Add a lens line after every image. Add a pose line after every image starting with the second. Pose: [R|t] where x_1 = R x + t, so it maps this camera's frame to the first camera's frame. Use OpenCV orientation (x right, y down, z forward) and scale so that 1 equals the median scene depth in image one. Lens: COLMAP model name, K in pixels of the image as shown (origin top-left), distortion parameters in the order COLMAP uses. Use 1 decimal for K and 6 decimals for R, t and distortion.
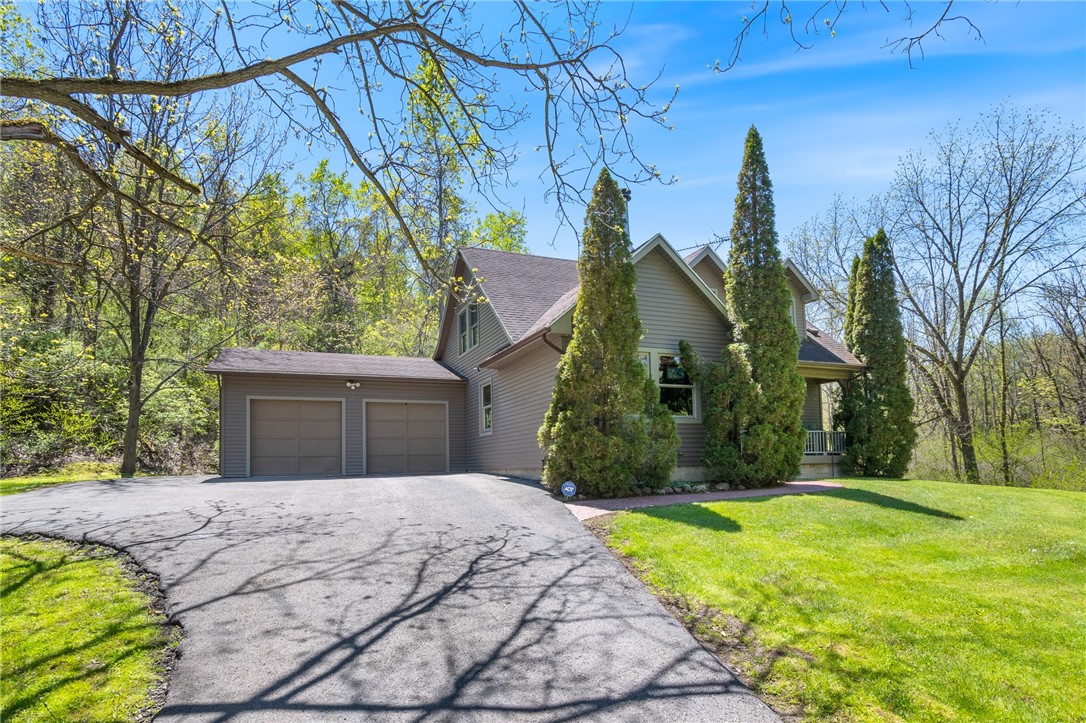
lens RADIAL K [[471.8, 0, 491.9], [0, 471.8, 387.0], [0, 0, 1]] dist [0.010378, 0.000077]
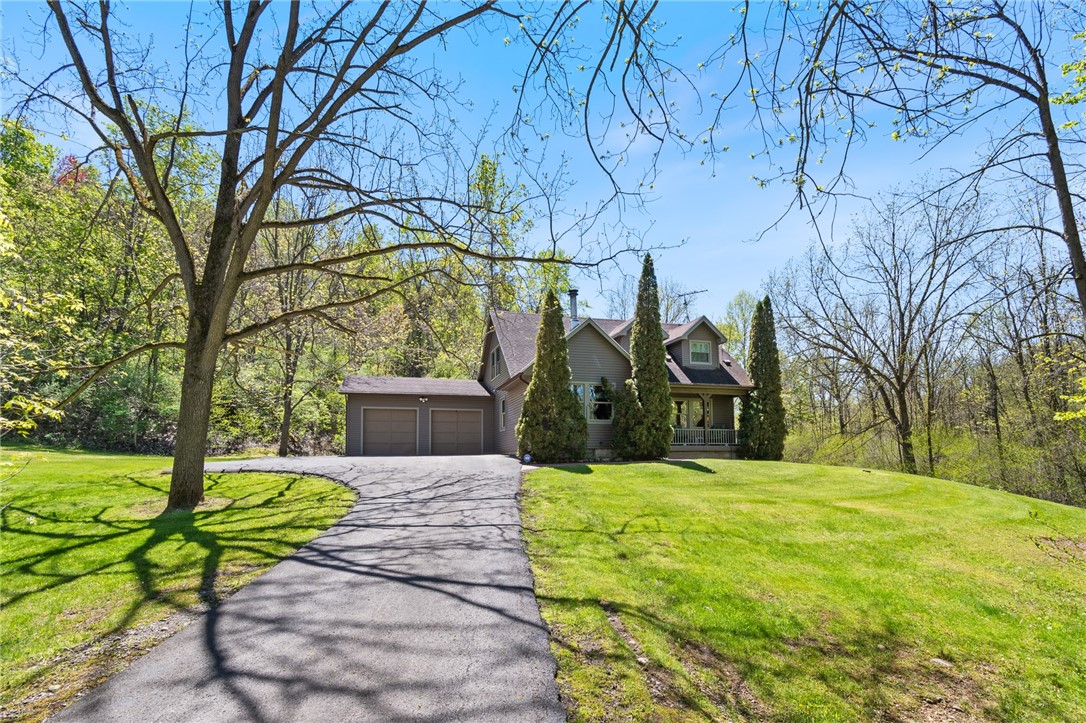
lens RADIAL K [[479.1, 0, 540.8], [0, 479.1, 364.7], [0, 0, 1]] dist [-0.000020, 0.000224]
pose [[0.996722, -0.005684, -0.080708, 0.252925], [0.002155, 0.999040, -0.043750, -0.052943], [0.080880, 0.043432, 0.995777, -0.643555]]
